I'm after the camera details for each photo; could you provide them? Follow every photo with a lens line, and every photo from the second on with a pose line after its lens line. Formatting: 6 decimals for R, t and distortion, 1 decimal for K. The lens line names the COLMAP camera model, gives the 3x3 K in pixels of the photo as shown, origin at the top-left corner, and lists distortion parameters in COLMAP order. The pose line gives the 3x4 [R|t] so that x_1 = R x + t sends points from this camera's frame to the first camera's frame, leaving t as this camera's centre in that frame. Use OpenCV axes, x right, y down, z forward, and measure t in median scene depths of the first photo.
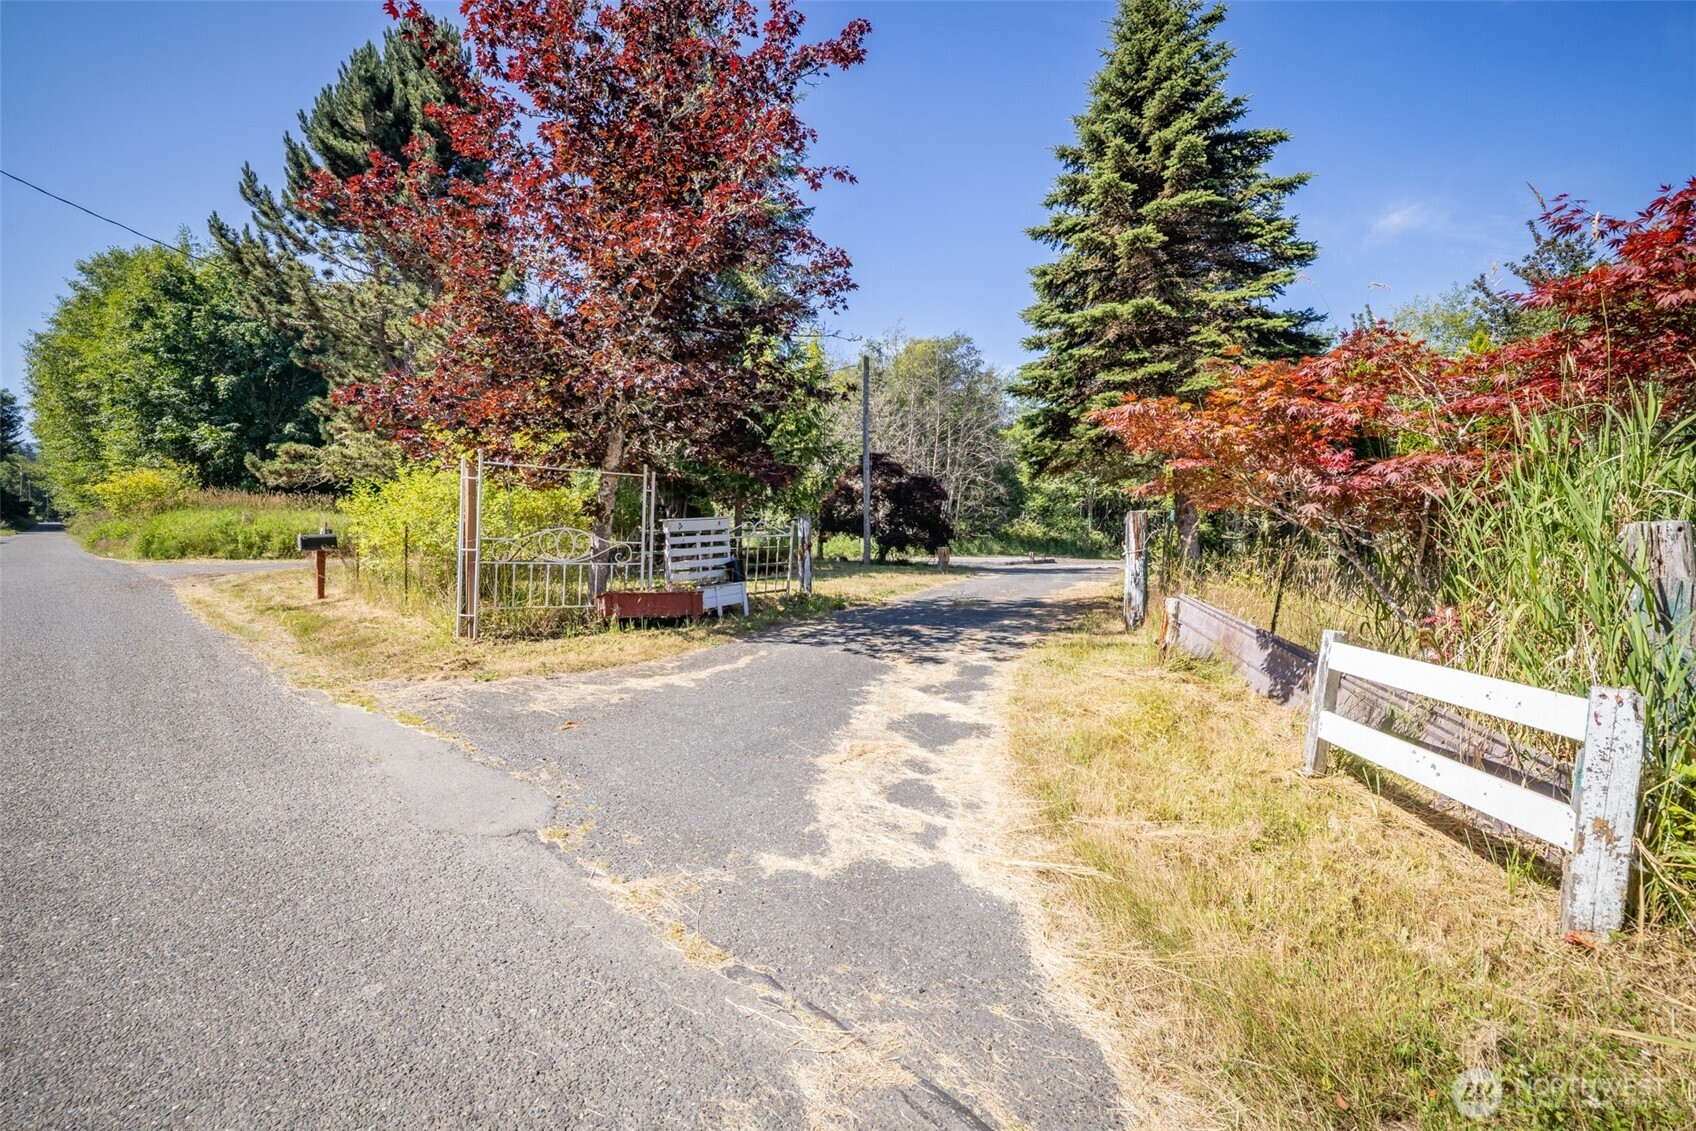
lens RADIAL K [[745.2, 0, 837.6], [0, 745.2, 537.4], [0, 0, 1]] dist [-0.026133, 0.008008]
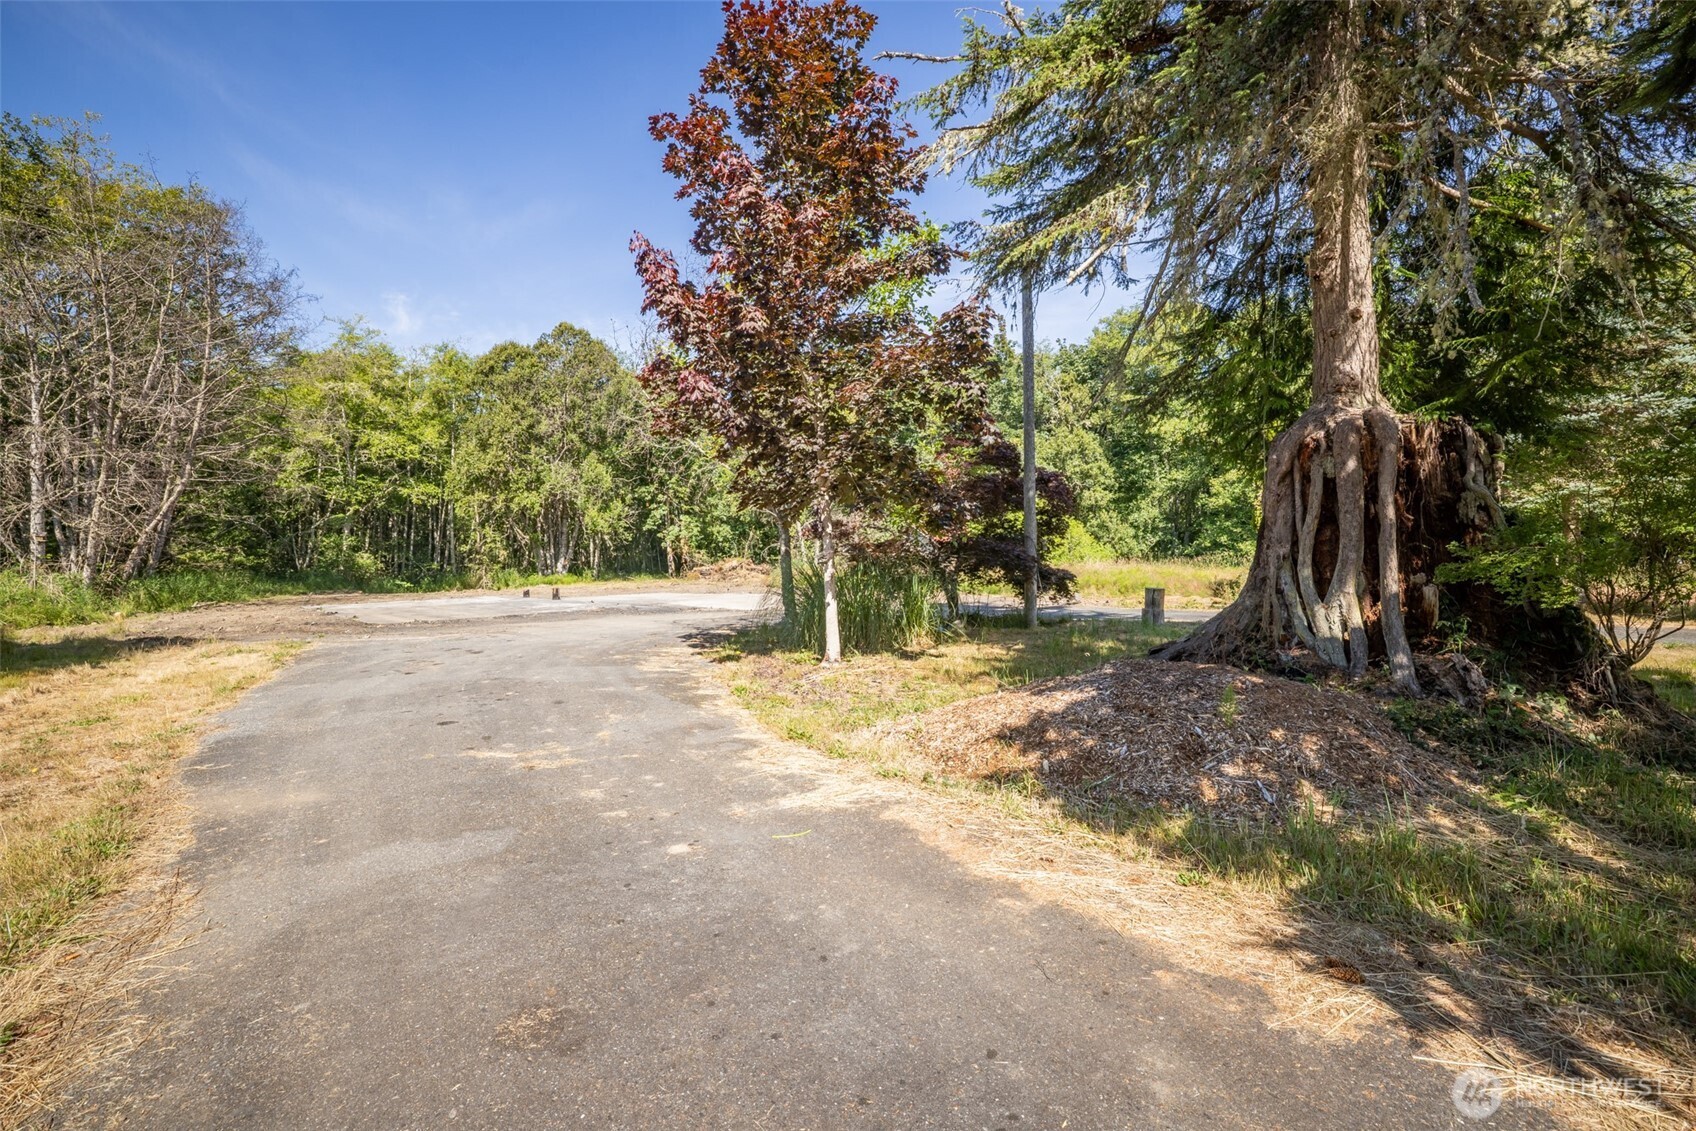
lens RADIAL K [[745.2, 0, 838.2], [0, 745.2, 554.6], [0, 0, 1]] dist [-0.026133, 0.008008]
pose [[0.300315, -0.003481, 0.953834, -0.546354], [0.012508, 0.999922, -0.000288, -0.002539], [-0.953758, 0.012017, 0.300335, 0.988363]]
